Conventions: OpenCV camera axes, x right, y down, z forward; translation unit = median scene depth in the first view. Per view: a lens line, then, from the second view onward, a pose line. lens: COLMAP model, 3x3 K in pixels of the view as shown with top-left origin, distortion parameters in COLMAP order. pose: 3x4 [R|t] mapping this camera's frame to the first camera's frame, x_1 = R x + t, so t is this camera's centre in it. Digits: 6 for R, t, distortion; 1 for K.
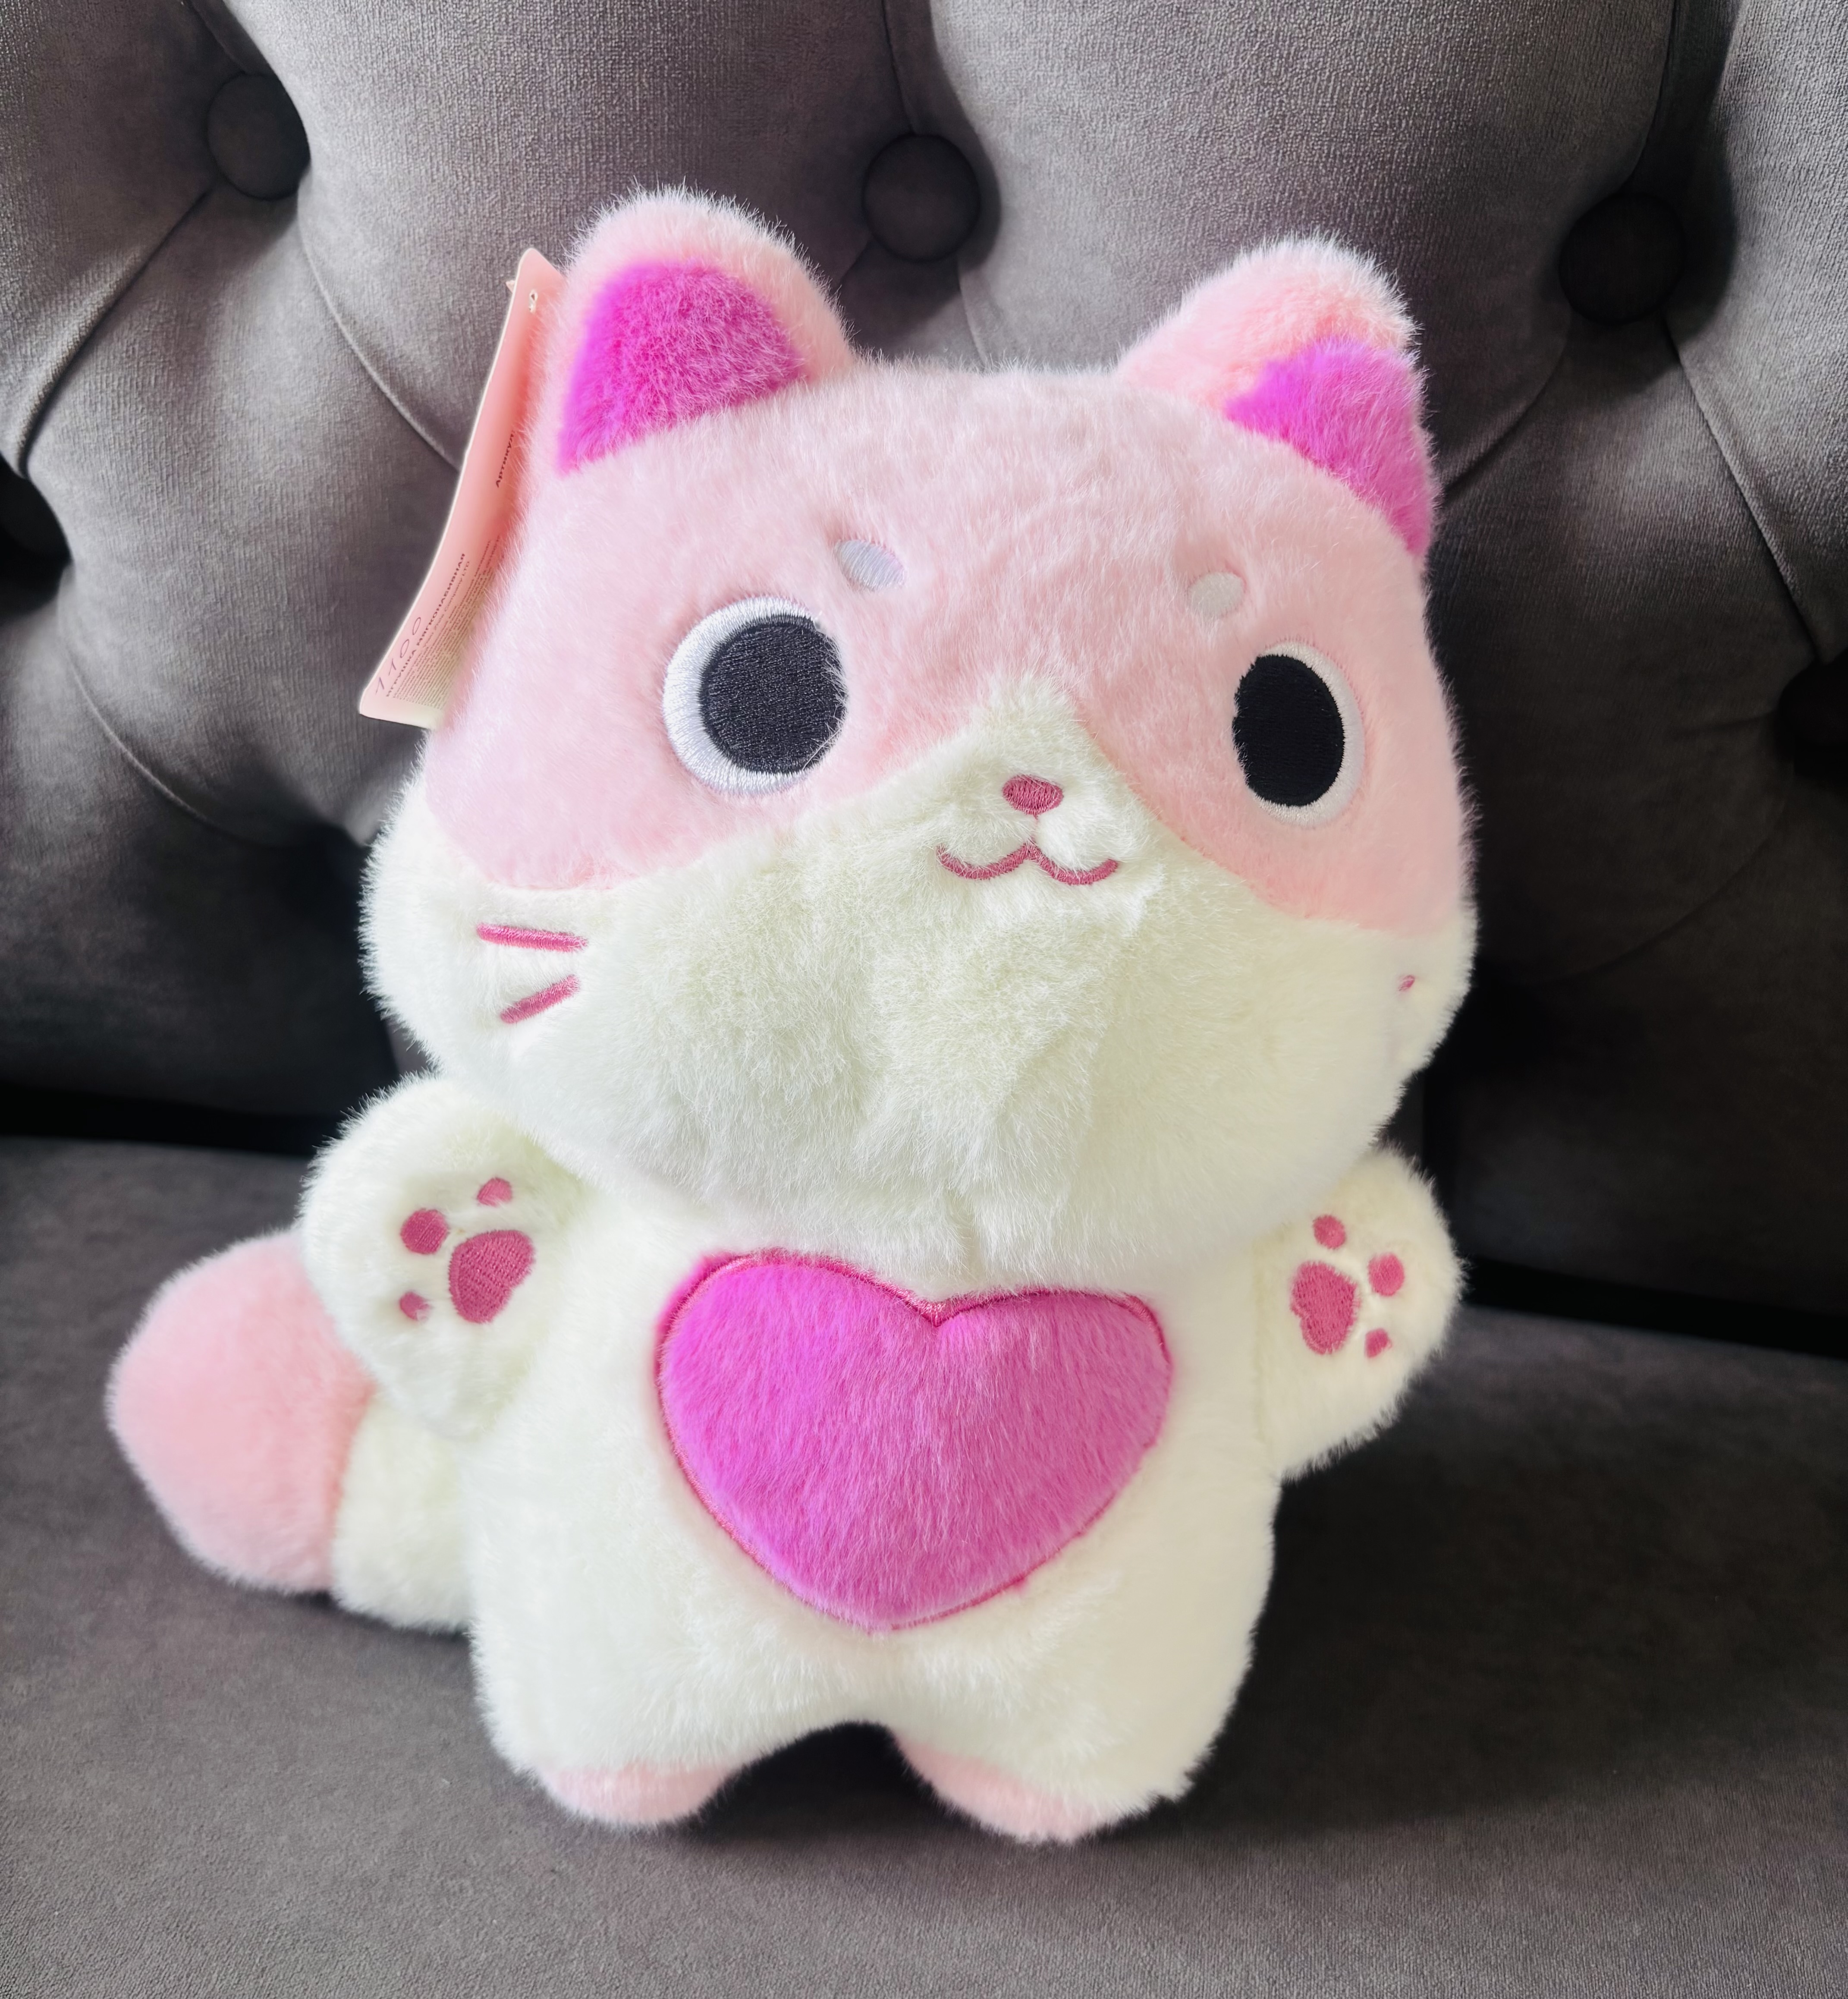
lens RADIAL K [[1804.5, 0, 932.6], [0, 1804.5, 992.7], [0, 0, 1]] dist [0.002572, 0.014409]
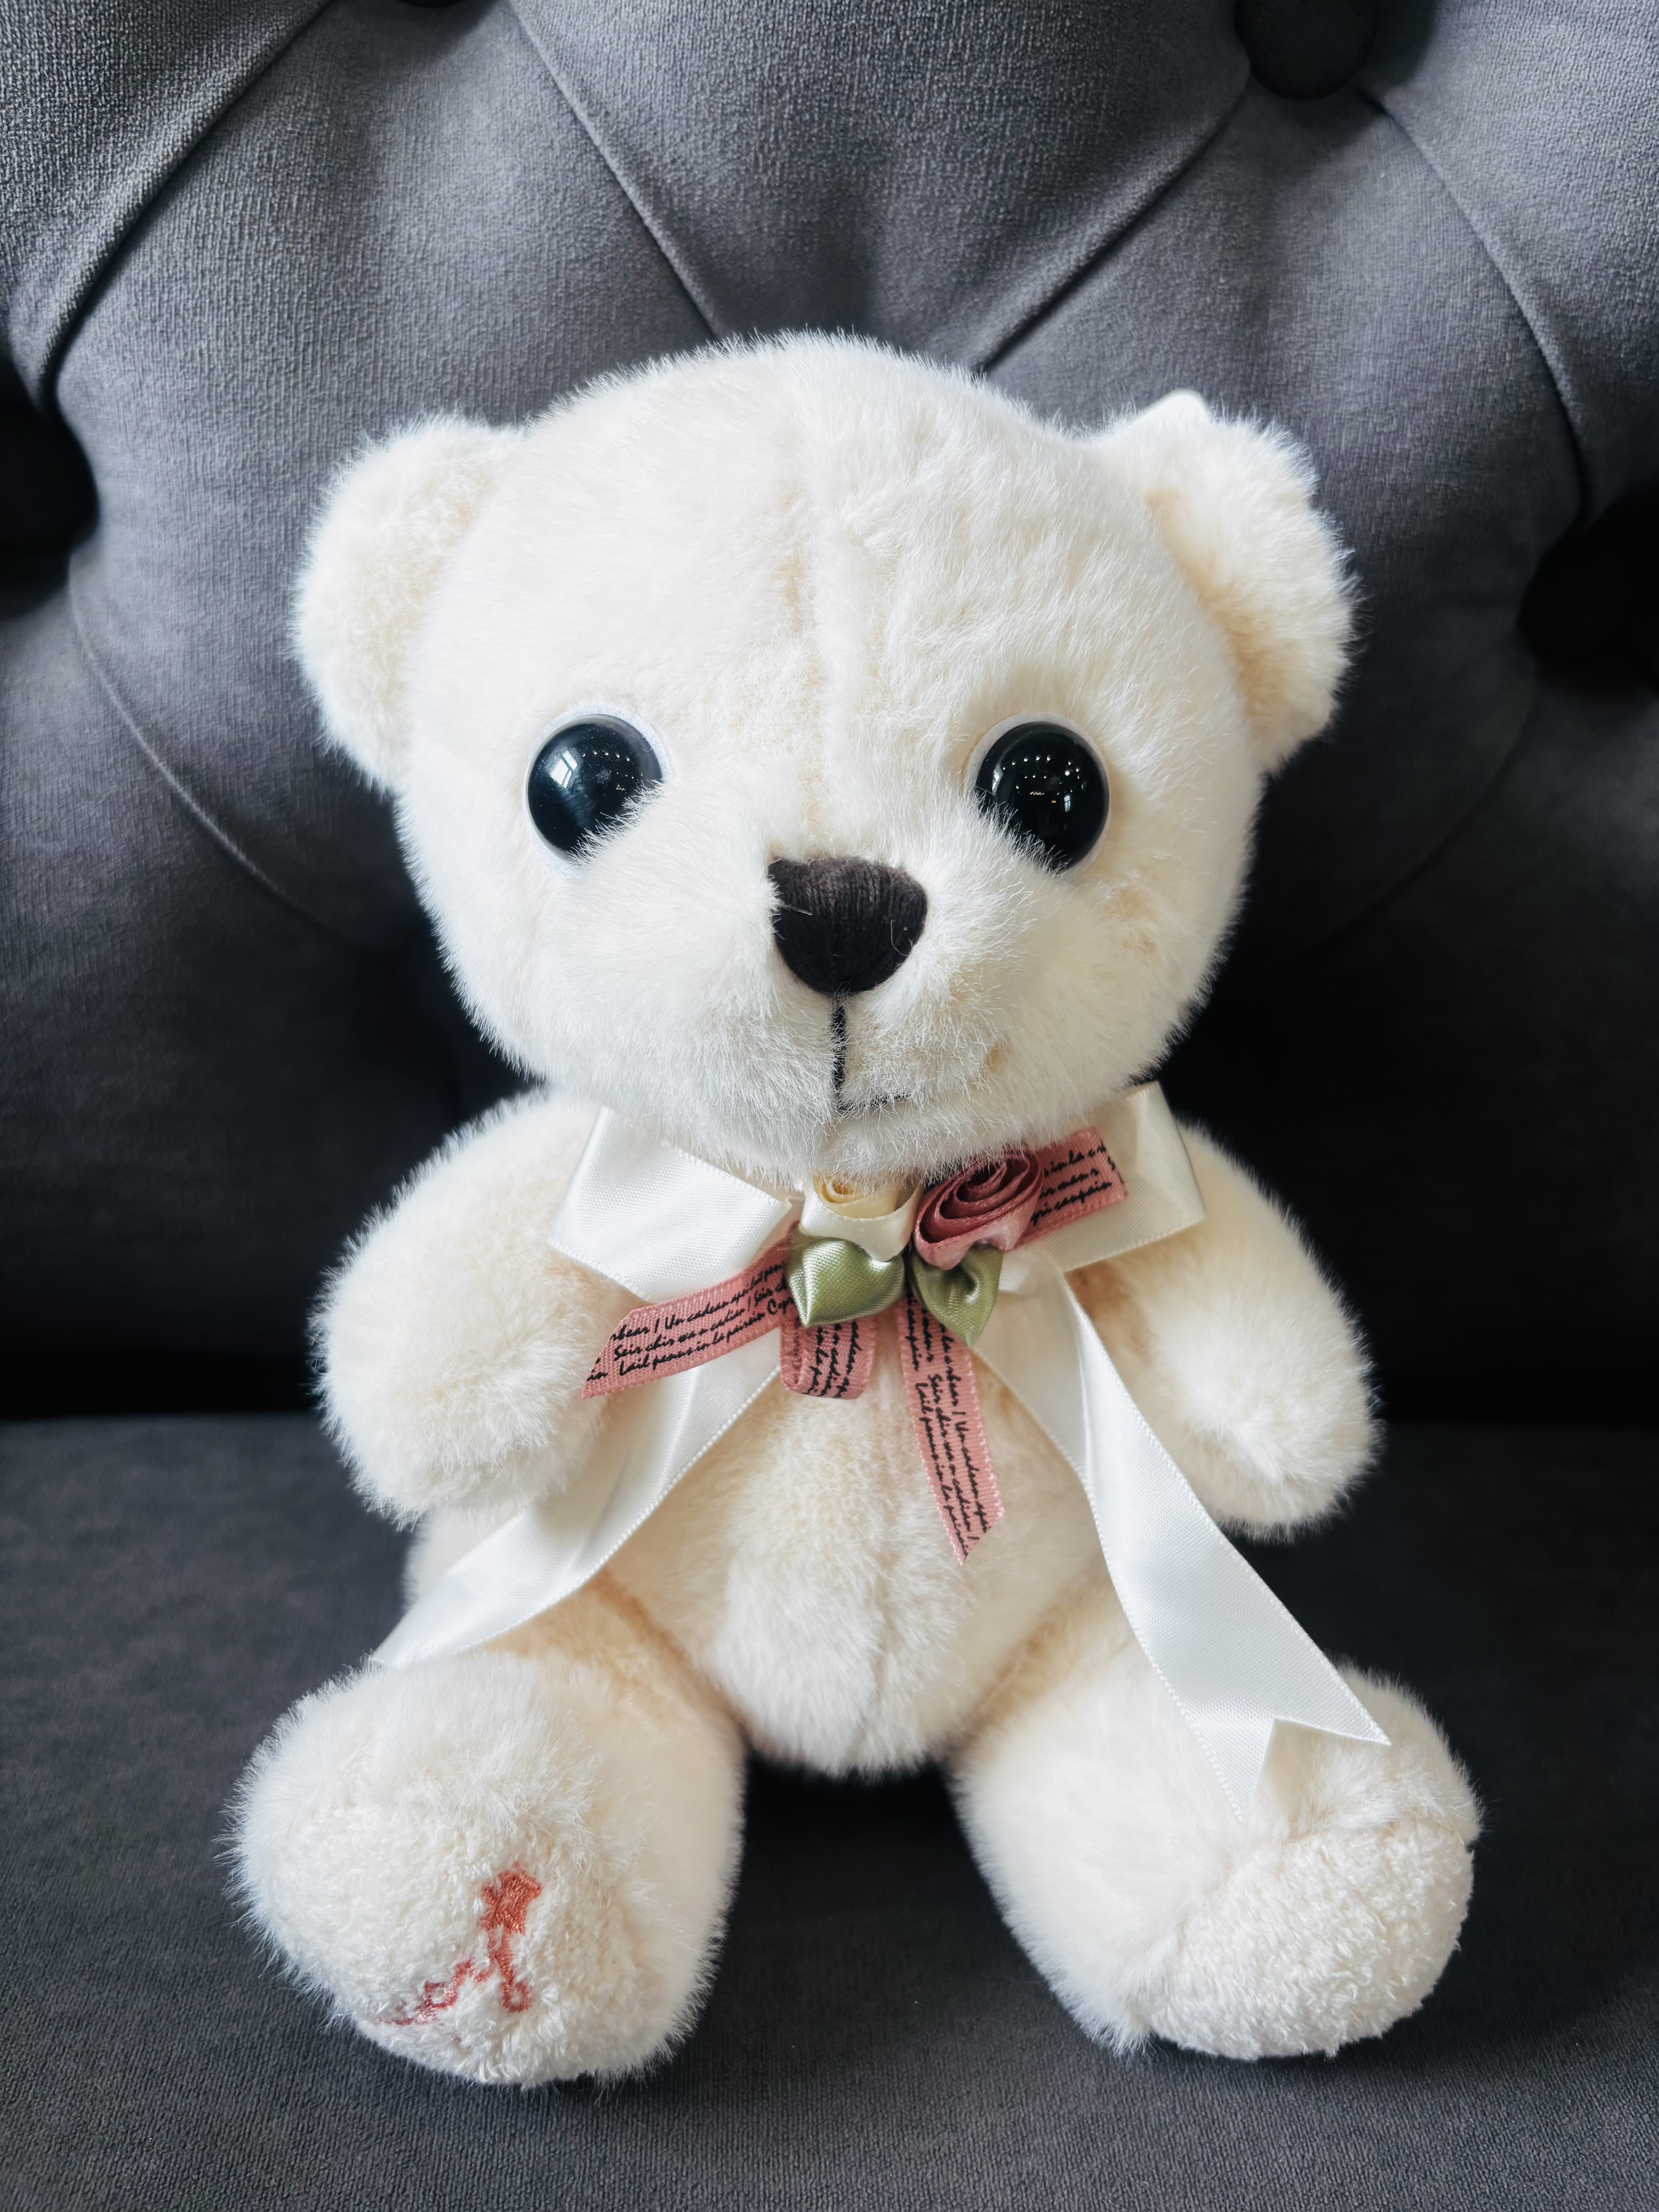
lens RADIAL K [[1662.4, 0, 837.9], [0, 1662.4, 1103.9], [0, 0, 1]] dist [0.010774, -0.030657]
pose [[0.978462, -0.068807, 0.194624, -0.372951], [0.097340, 0.985203, -0.141065, 0.112669], [-0.182038, 0.156972, 0.970681, 0.393429]]
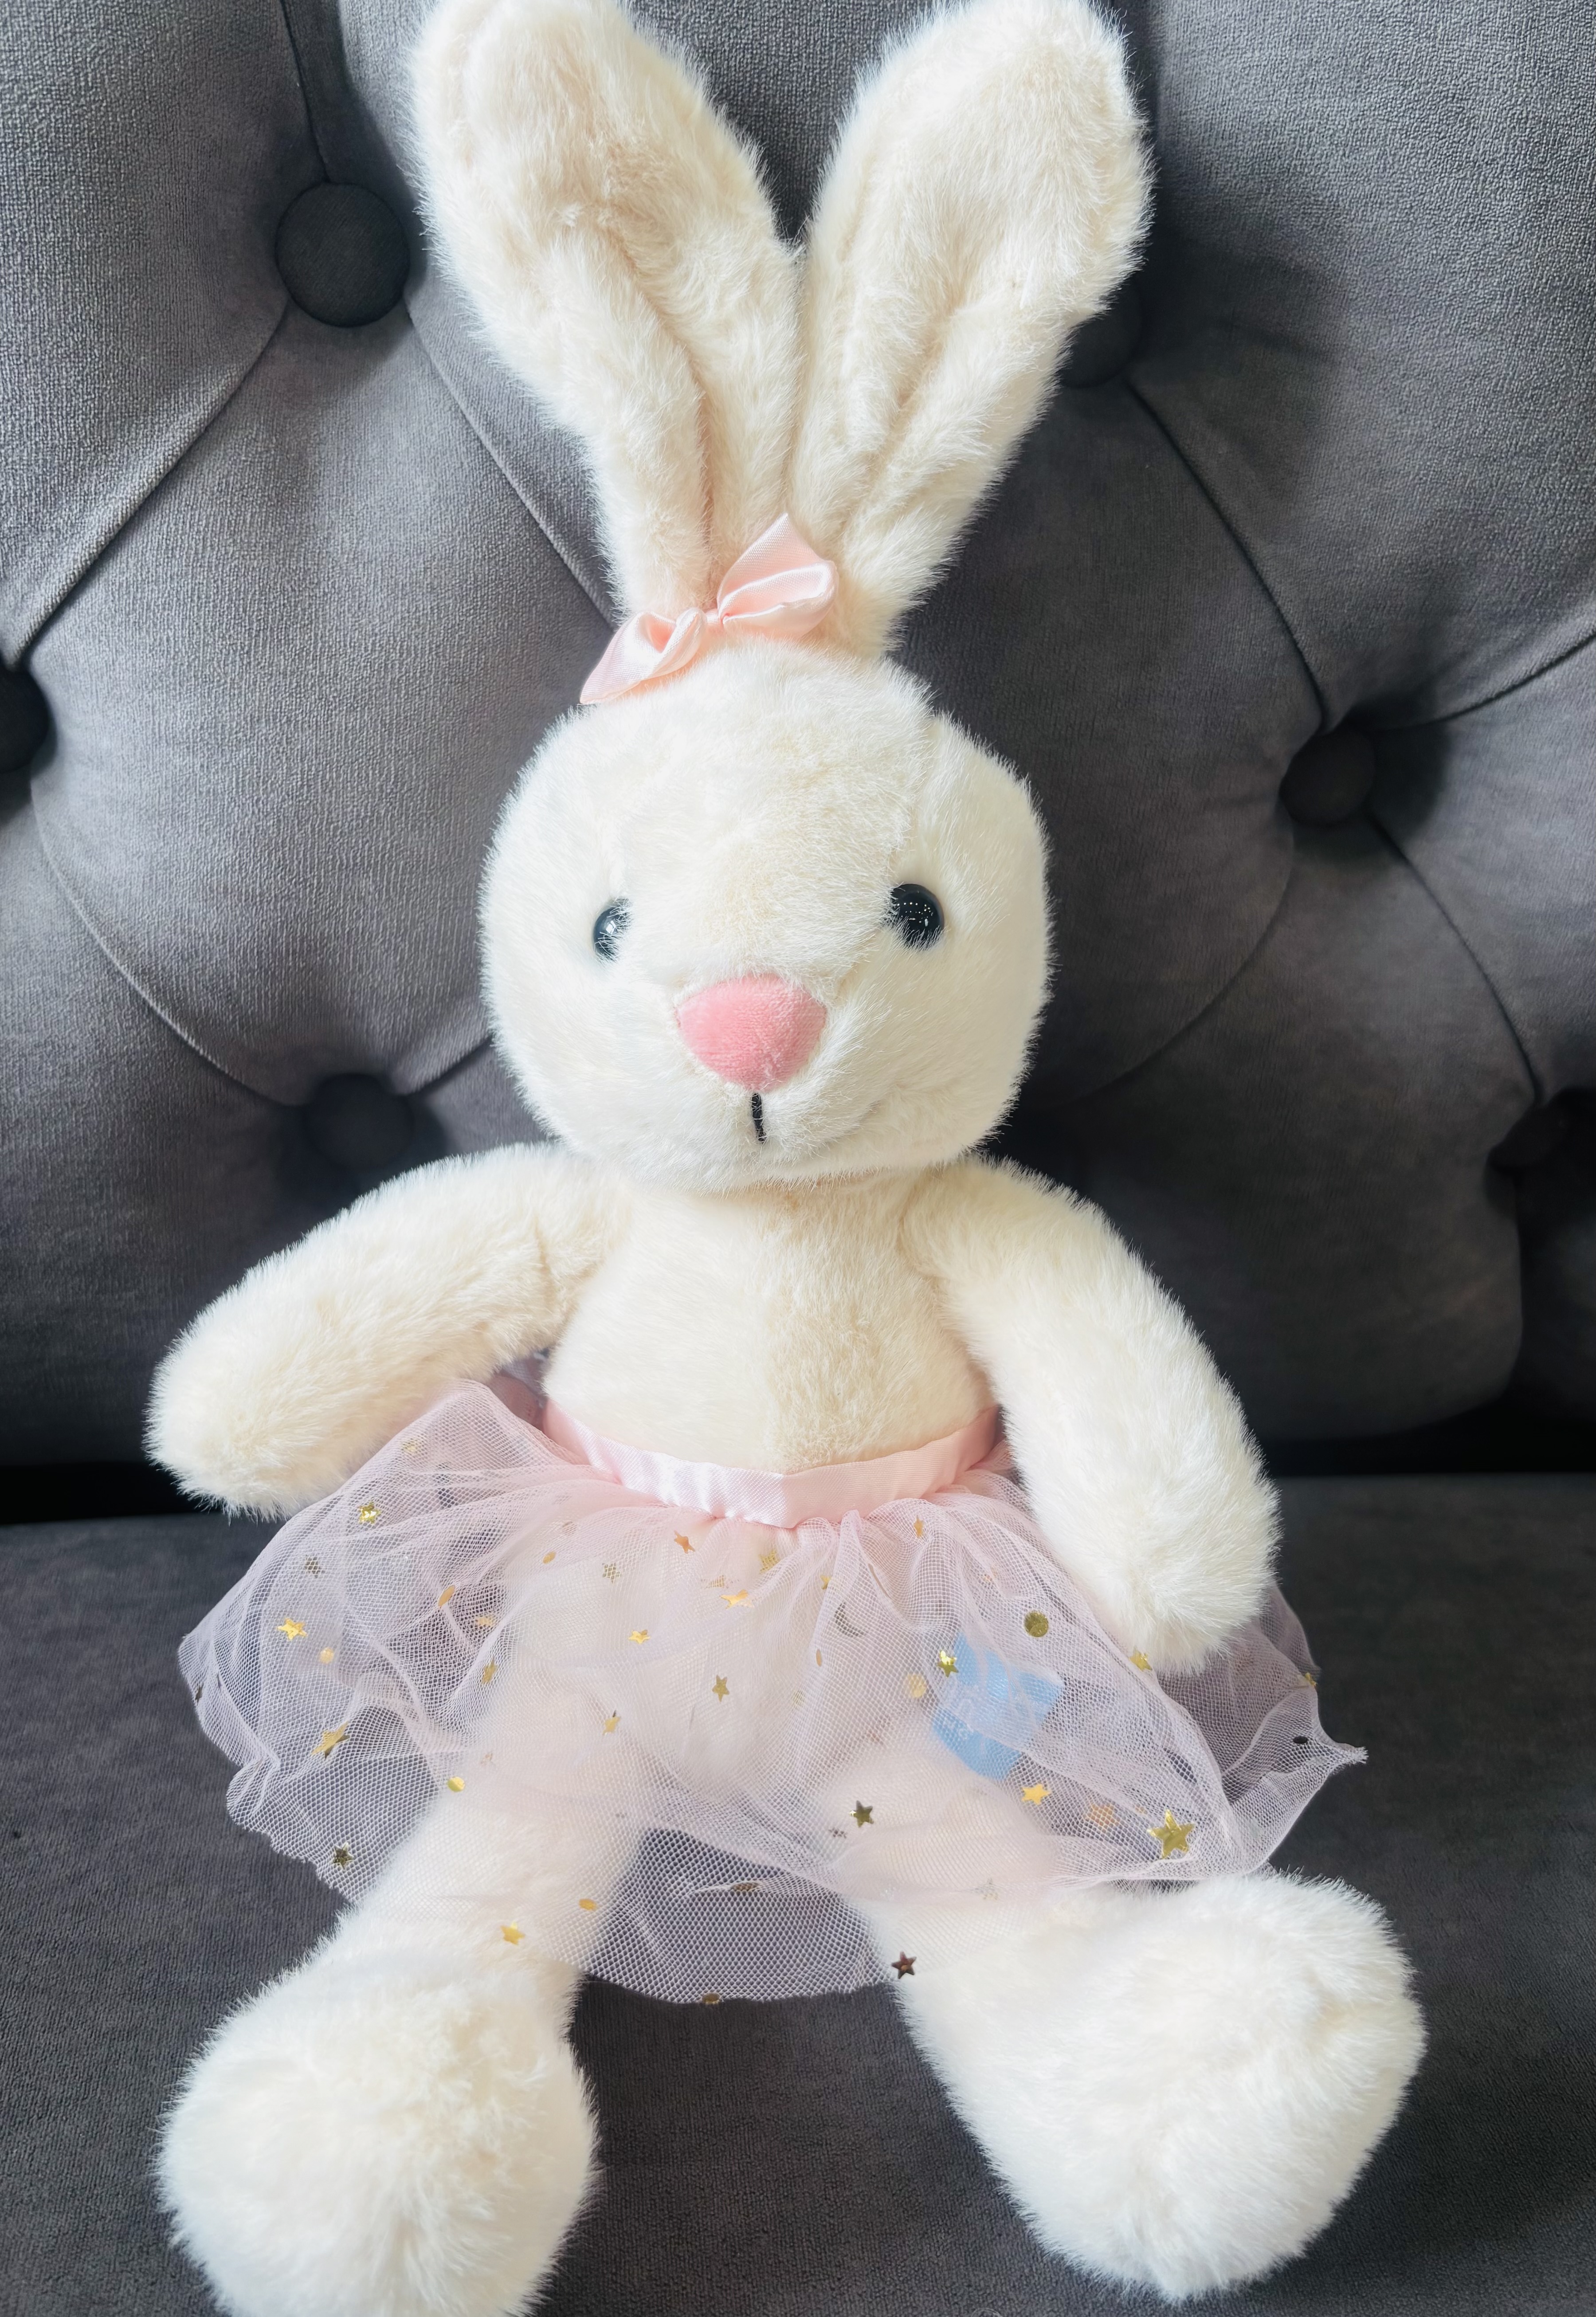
lens RADIAL K [[1868.2, 0, 754.8], [0, 1868.2, 1111.4], [0, 0, 1]] dist [-0.001658, 0.006793]
pose [[0.962899, -0.094631, 0.252725, -0.447222], [0.130036, 0.983309, -0.127253, 0.069529], [-0.236465, 0.155396, 0.959133, 0.160566]]
